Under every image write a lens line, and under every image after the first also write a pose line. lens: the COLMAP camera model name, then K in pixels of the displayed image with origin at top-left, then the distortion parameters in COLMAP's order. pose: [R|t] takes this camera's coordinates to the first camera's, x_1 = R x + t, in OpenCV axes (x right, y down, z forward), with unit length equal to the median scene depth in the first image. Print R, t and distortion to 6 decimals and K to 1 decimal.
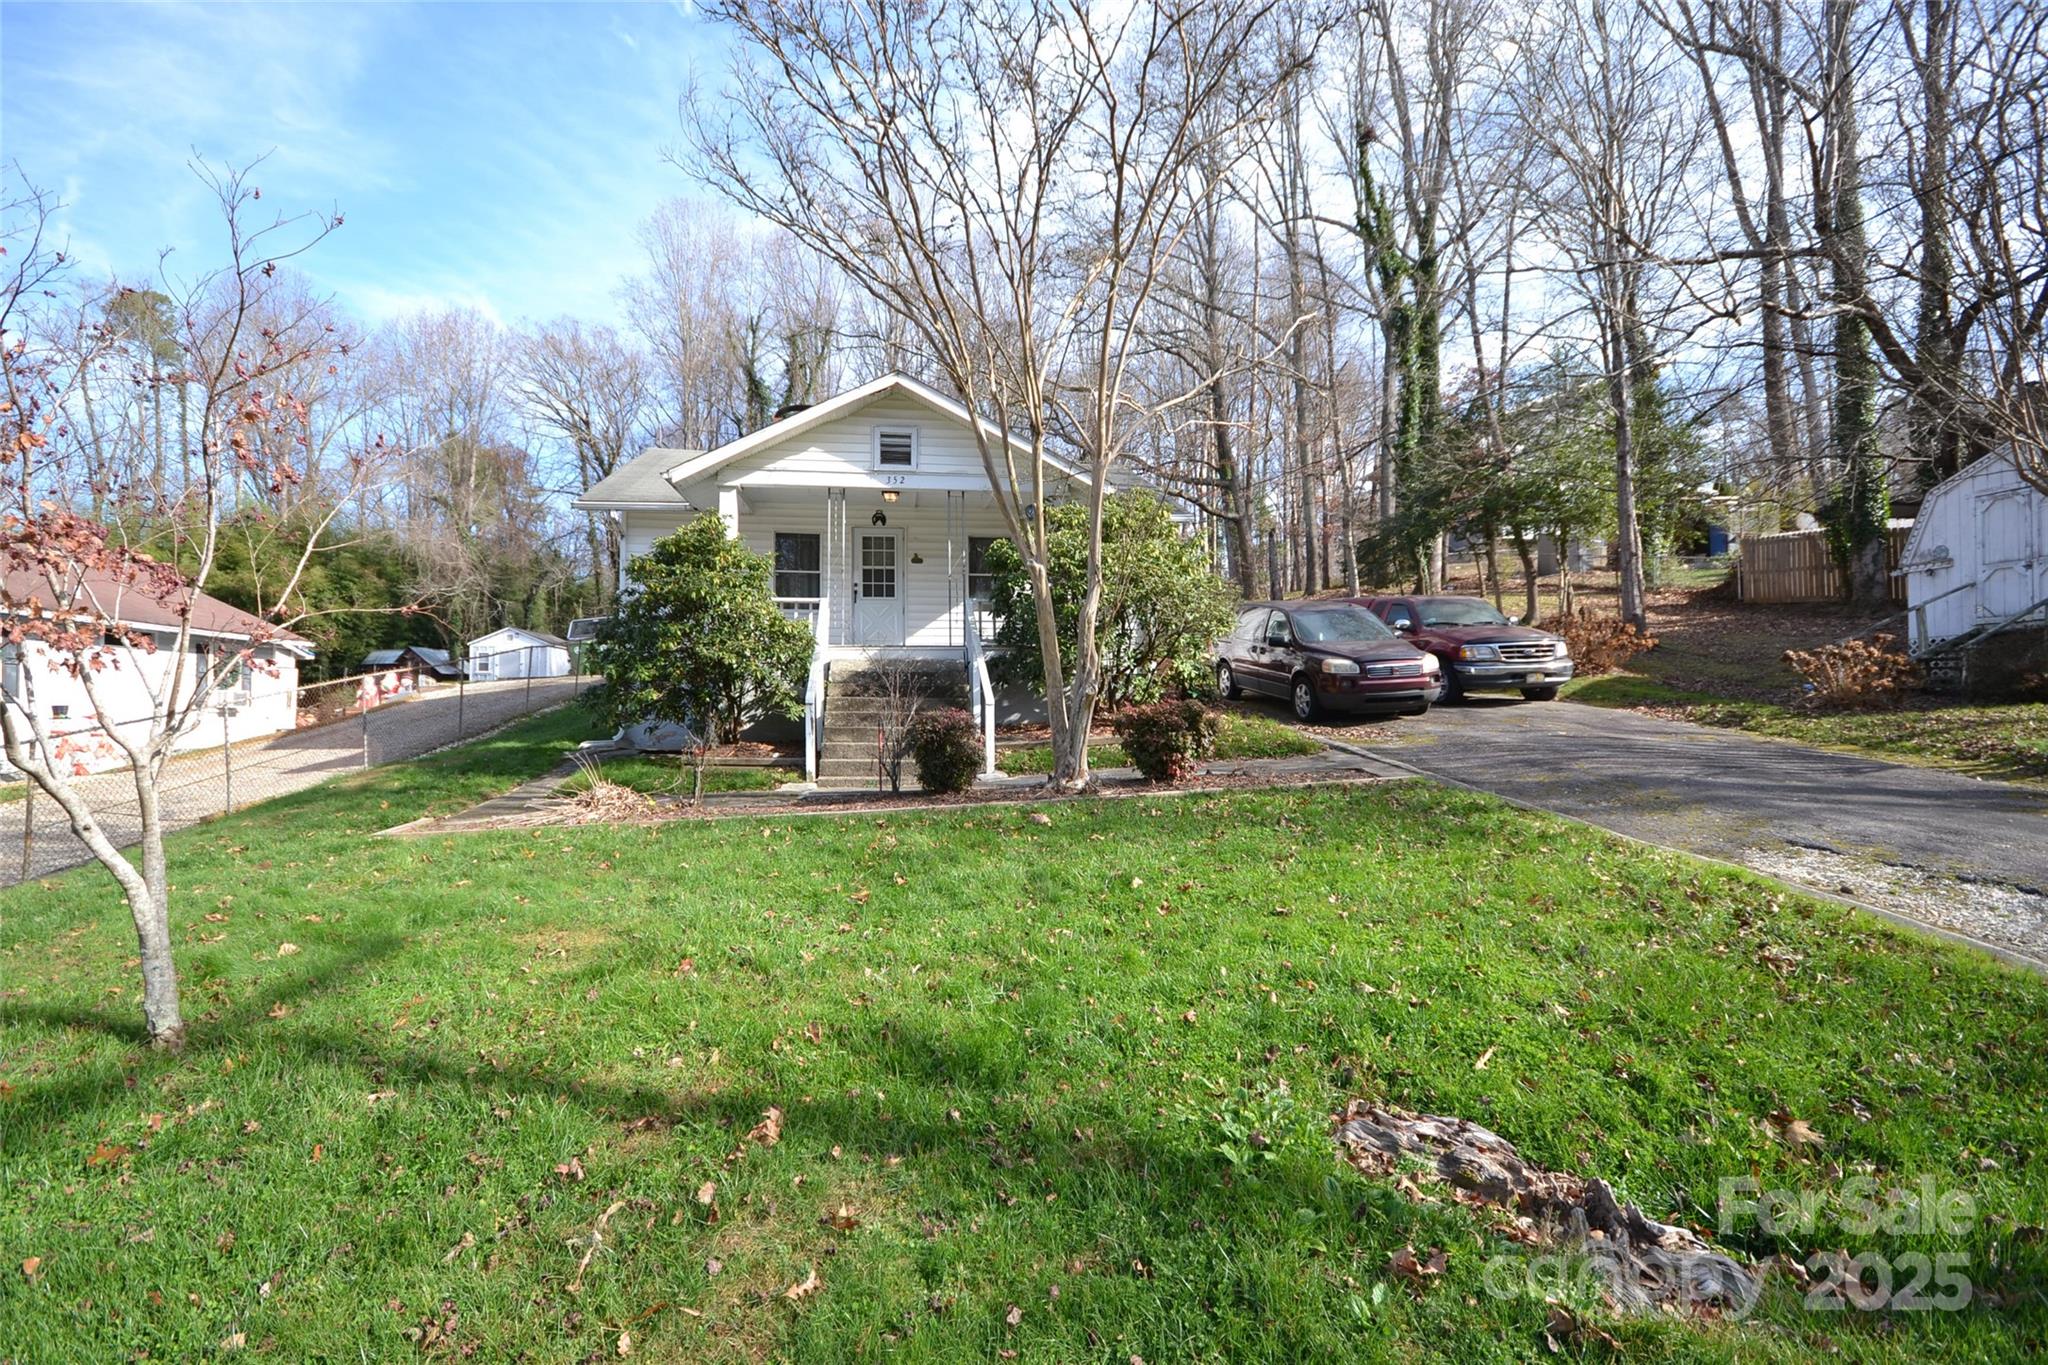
lens RADIAL K [[893.2, 0, 1024.0], [0, 893.2, 682.5], [0, 0, 1]] dist [-0.022082, -0.000024]
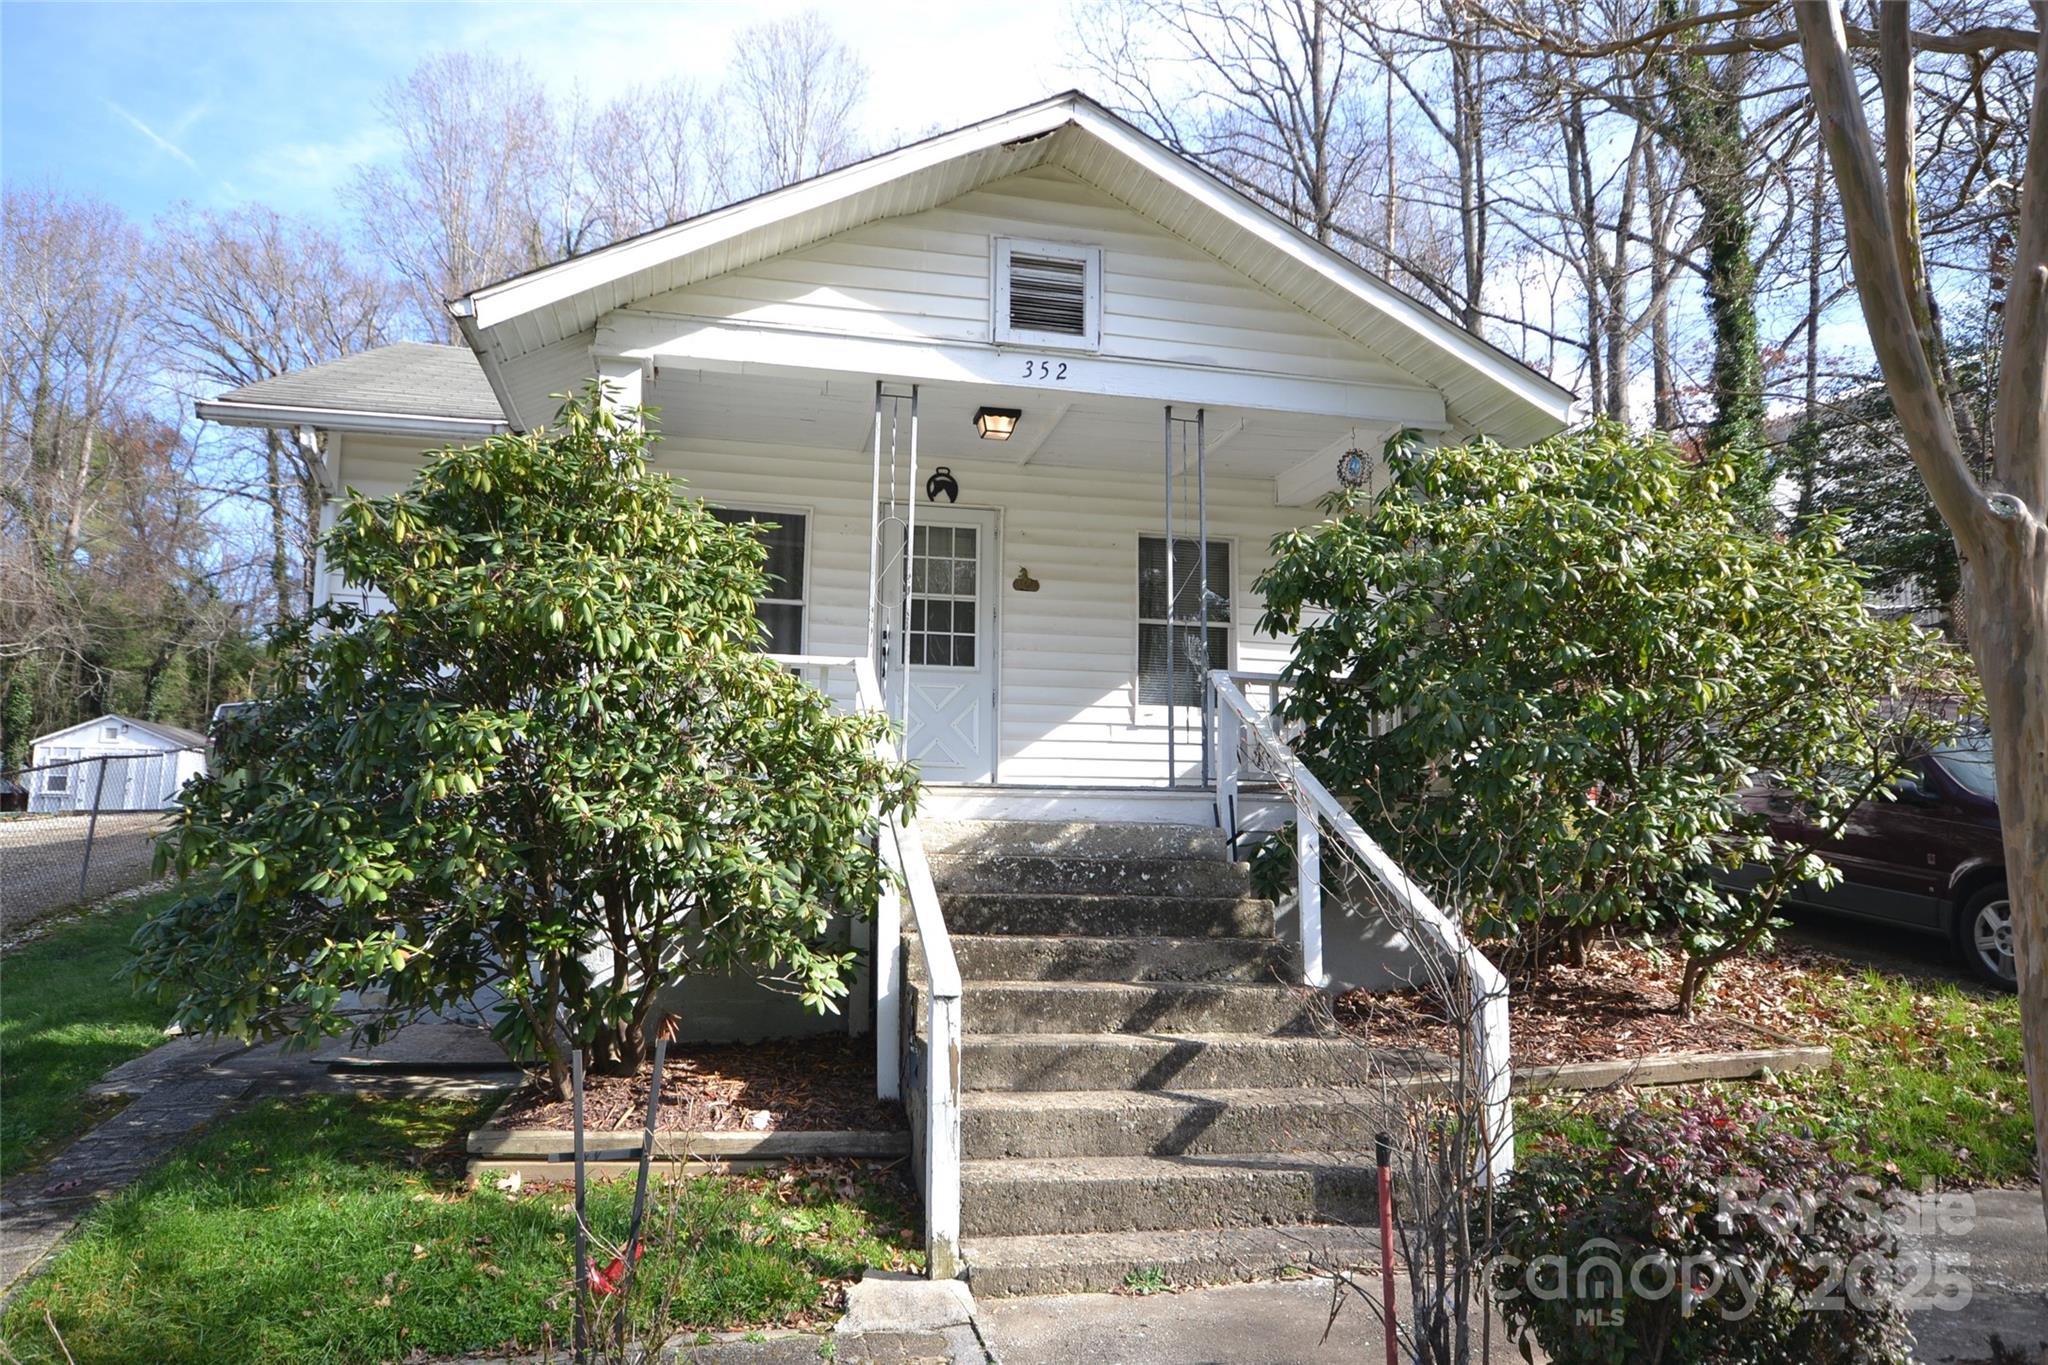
lens RADIAL K [[1320.2, 0, 1024.0], [0, 1320.2, 682.5], [0, 0, 1]] dist [0.000134, 0.000815]
pose [[0.997554, 0.026706, 0.064605, -0.175618], [-0.019943, 0.994466, -0.103150, -0.024821], [-0.067002, 0.101609, 0.992566, 0.399296]]
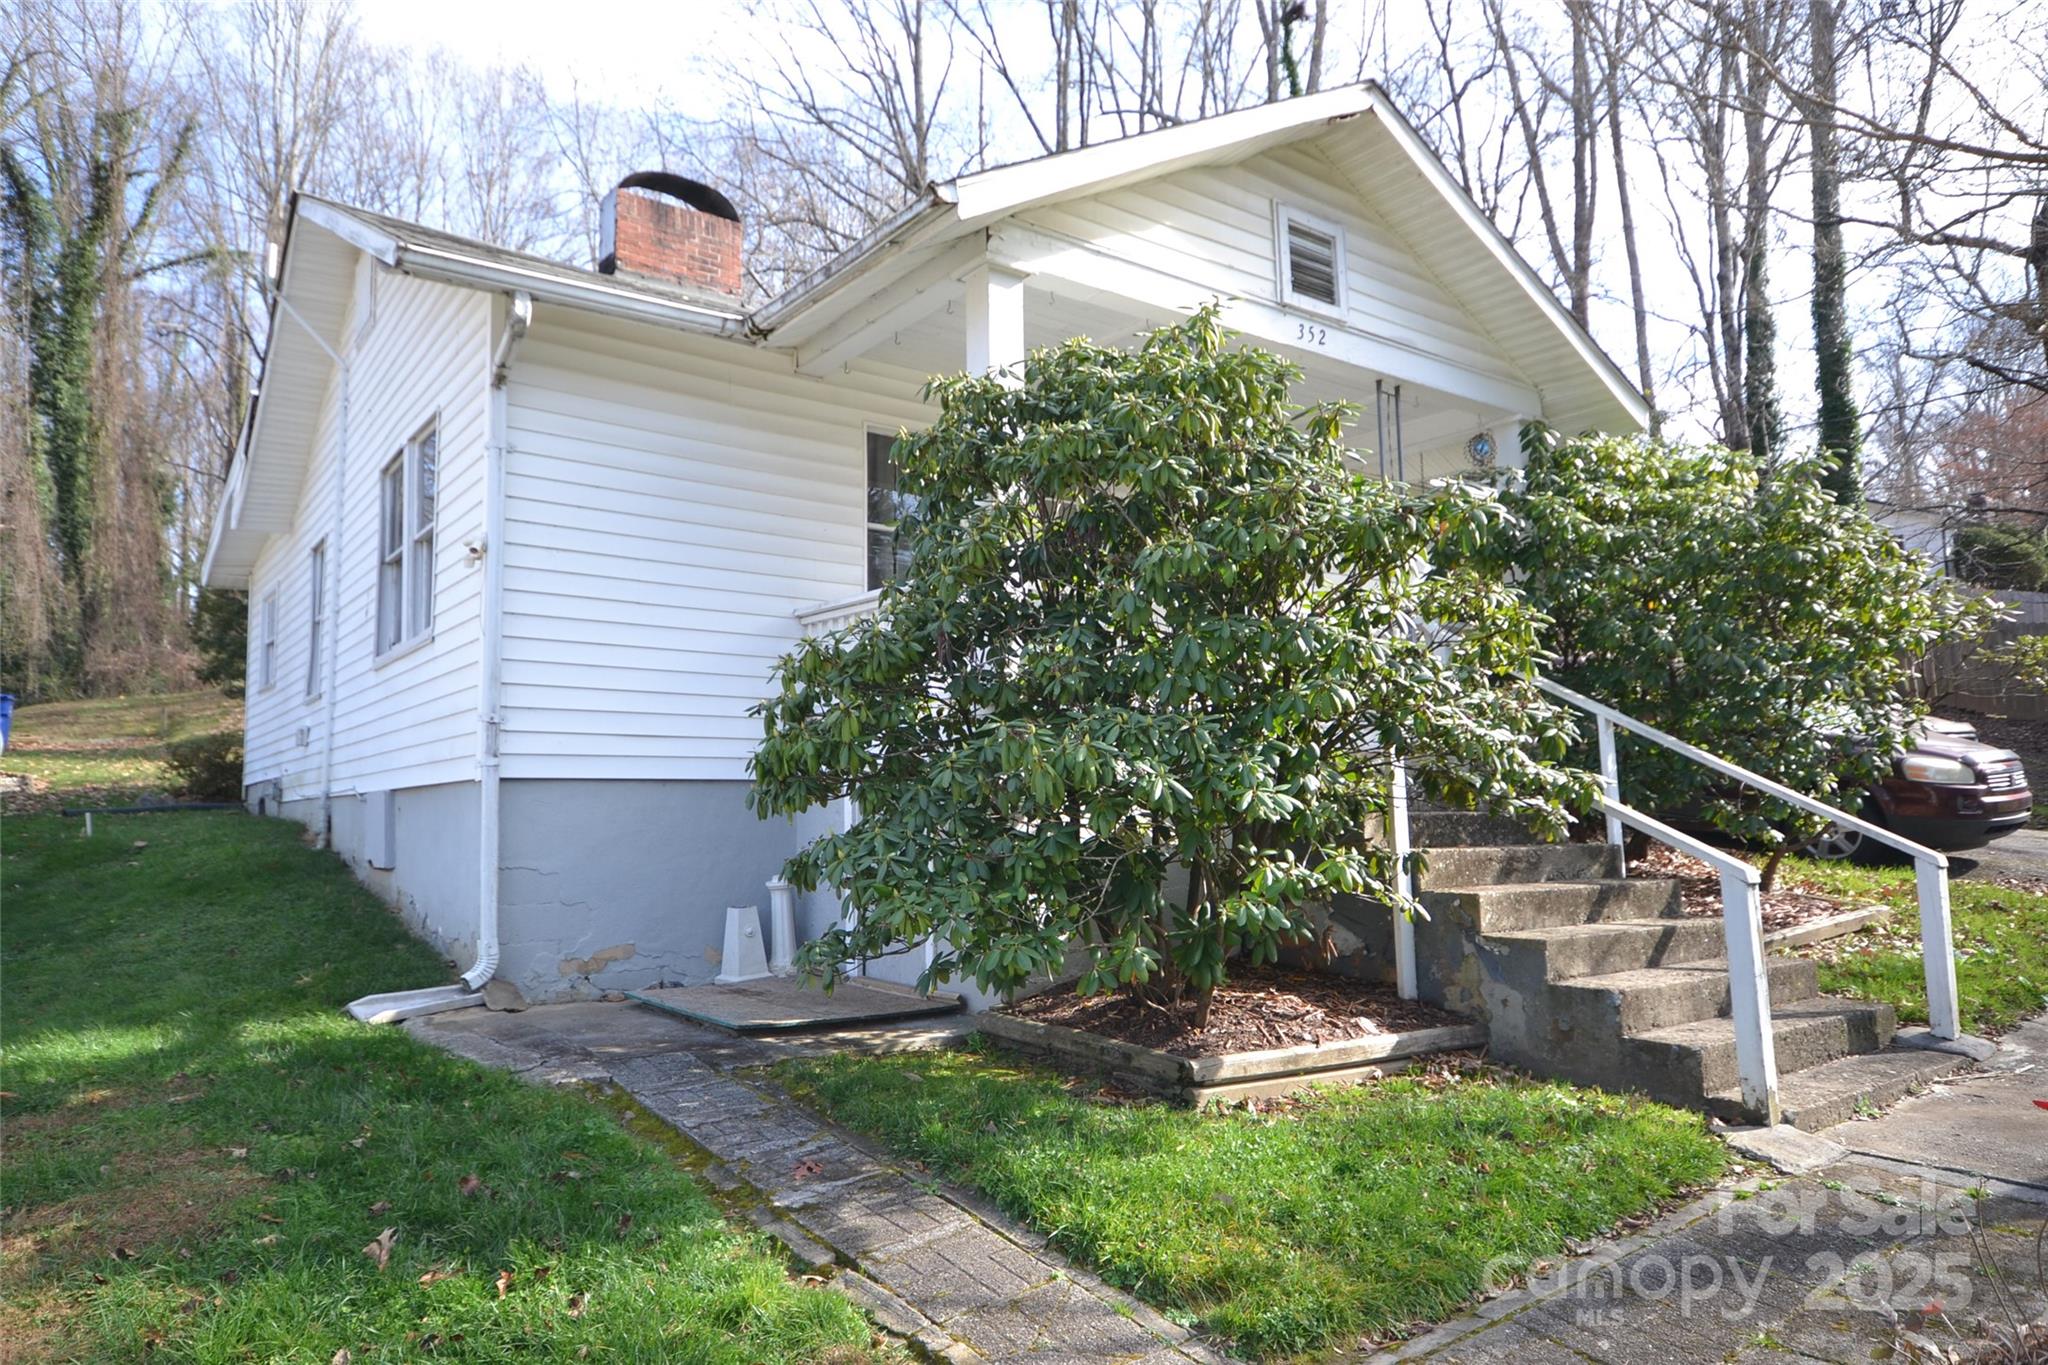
lens RADIAL K [[1320.2, 0, 1024.0], [0, 1320.2, 682.5], [0, 0, 1]] dist [0.000134, 0.000815]
pose [[0.877599, 0.033403, 0.478230, -0.527172], [0.003369, 0.997115, -0.075827, -0.011300], [-0.479383, 0.068157, 0.874955, 0.487507]]
